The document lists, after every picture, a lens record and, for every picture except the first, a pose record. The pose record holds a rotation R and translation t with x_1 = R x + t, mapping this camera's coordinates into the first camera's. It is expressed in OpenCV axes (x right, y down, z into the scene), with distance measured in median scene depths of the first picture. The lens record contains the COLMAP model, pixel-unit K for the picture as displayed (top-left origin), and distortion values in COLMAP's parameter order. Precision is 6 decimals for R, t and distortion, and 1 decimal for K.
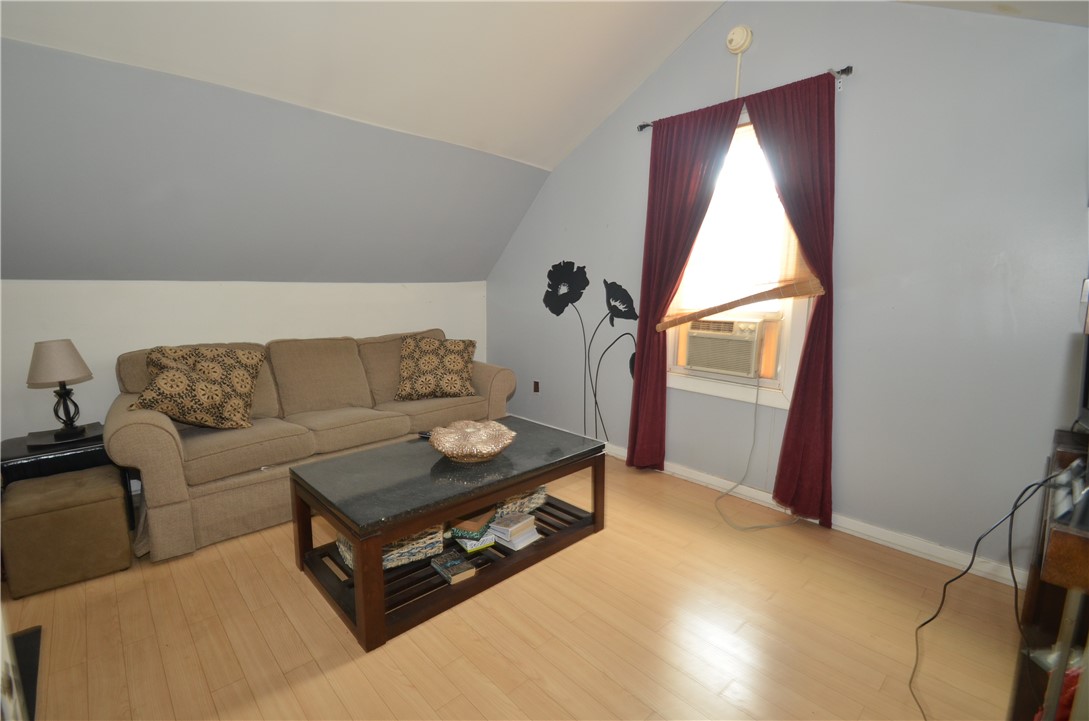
lens RADIAL K [[492.1, 0, 542.9], [0, 492.1, 361.9], [0, 0, 1]] dist [0.001188, -0.006732]
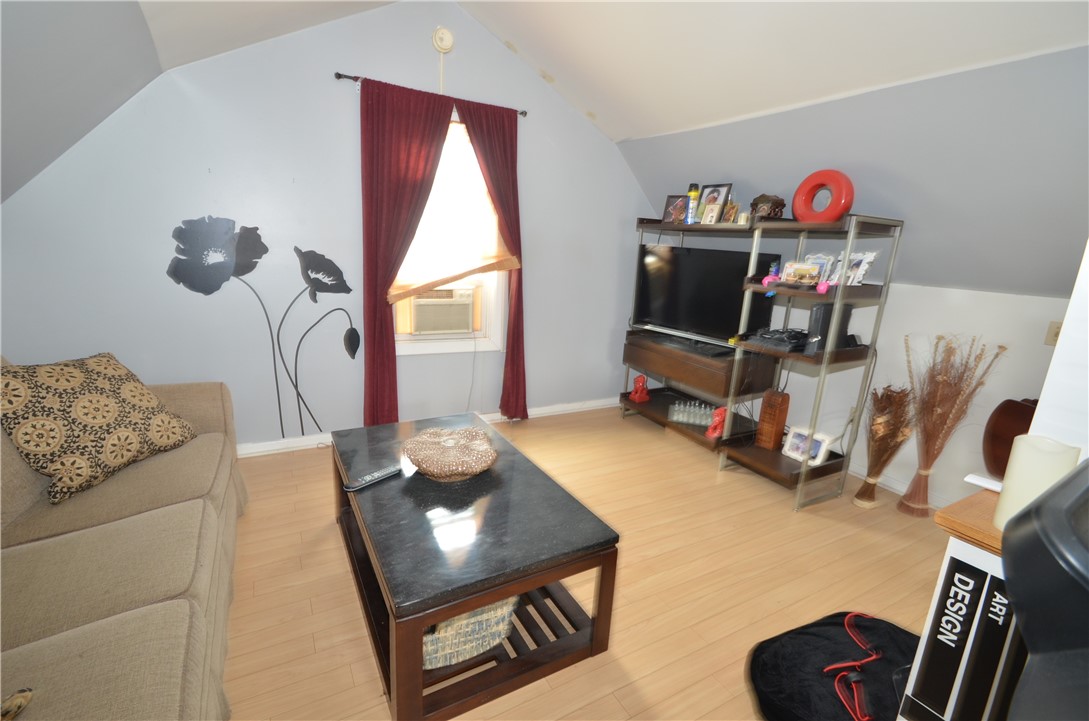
lens RADIAL K [[492.1, 0, 544.1], [0, 492.1, 361.8], [0, 0, 1]] dist [0.001188, -0.006732]
pose [[0.232943, -0.224050, 0.946329, -0.623226], [0.092063, 0.973809, 0.207894, -0.116861], [-0.968123, 0.038694, 0.247469, 0.414104]]
